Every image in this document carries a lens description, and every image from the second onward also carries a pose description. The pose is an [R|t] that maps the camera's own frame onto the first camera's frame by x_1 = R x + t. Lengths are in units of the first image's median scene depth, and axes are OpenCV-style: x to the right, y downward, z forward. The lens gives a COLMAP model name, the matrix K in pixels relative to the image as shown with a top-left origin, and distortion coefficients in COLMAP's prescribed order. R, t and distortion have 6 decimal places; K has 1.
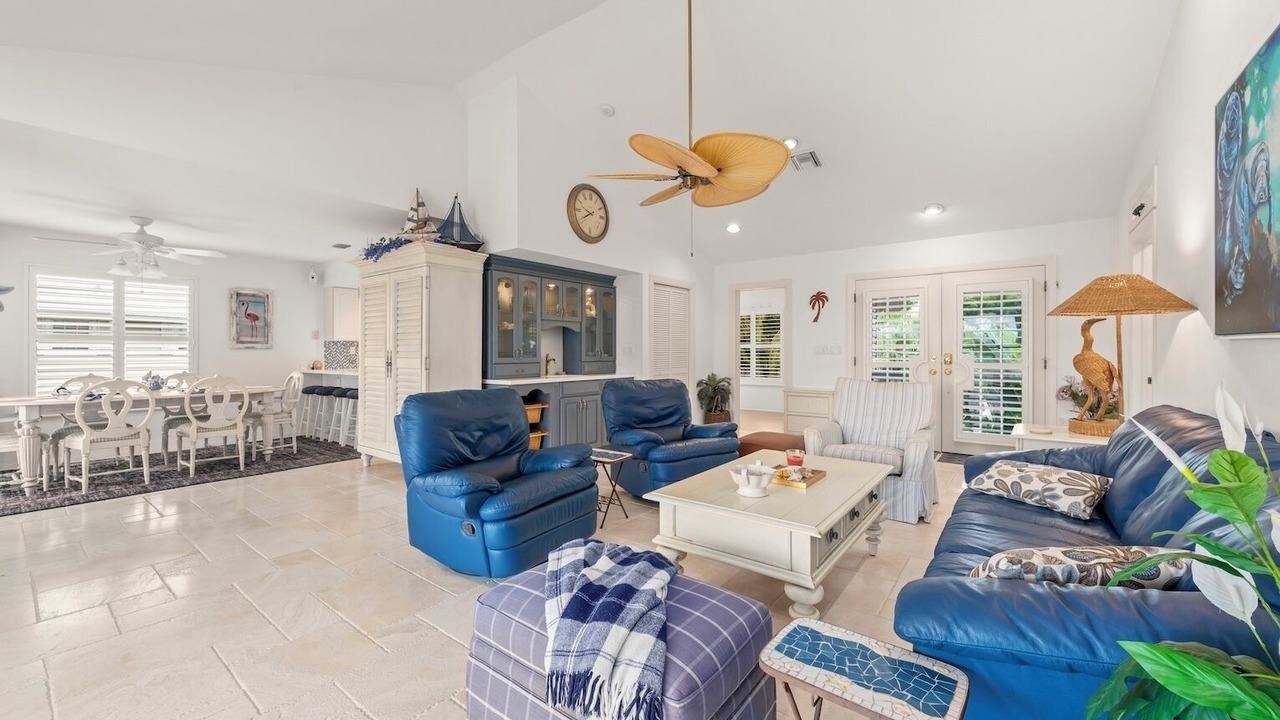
lens RADIAL K [[497.7, 0, 640.6], [0, 497.7, 350.8], [0, 0, 1]] dist [-0.004262, 0.001280]
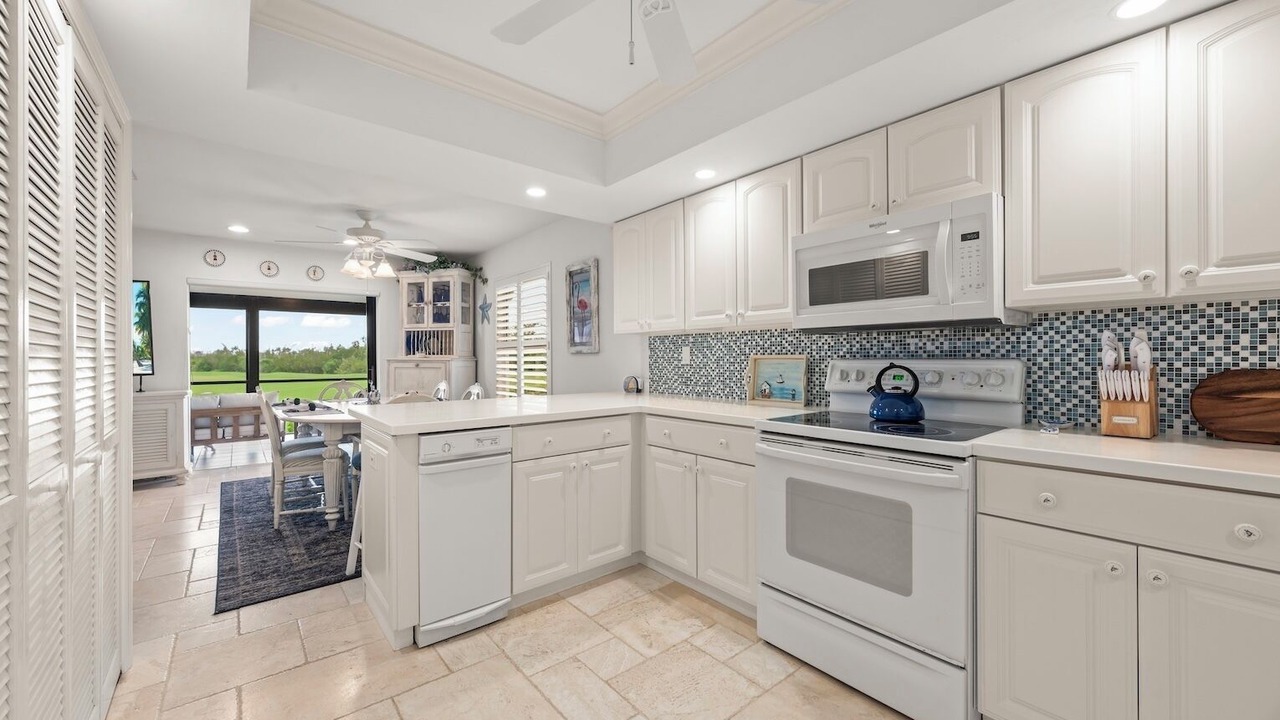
lens RADIAL K [[506.8, 0, 644.7], [0, 506.8, 353.2], [0, 0, 1]] dist [-0.002522, 0.000043]
pose [[-0.226151, -0.006820, -0.974068, -0.252038], [0.008785, 0.999921, -0.009040, 0.003013], [0.974053, -0.010601, -0.226073, 1.967930]]
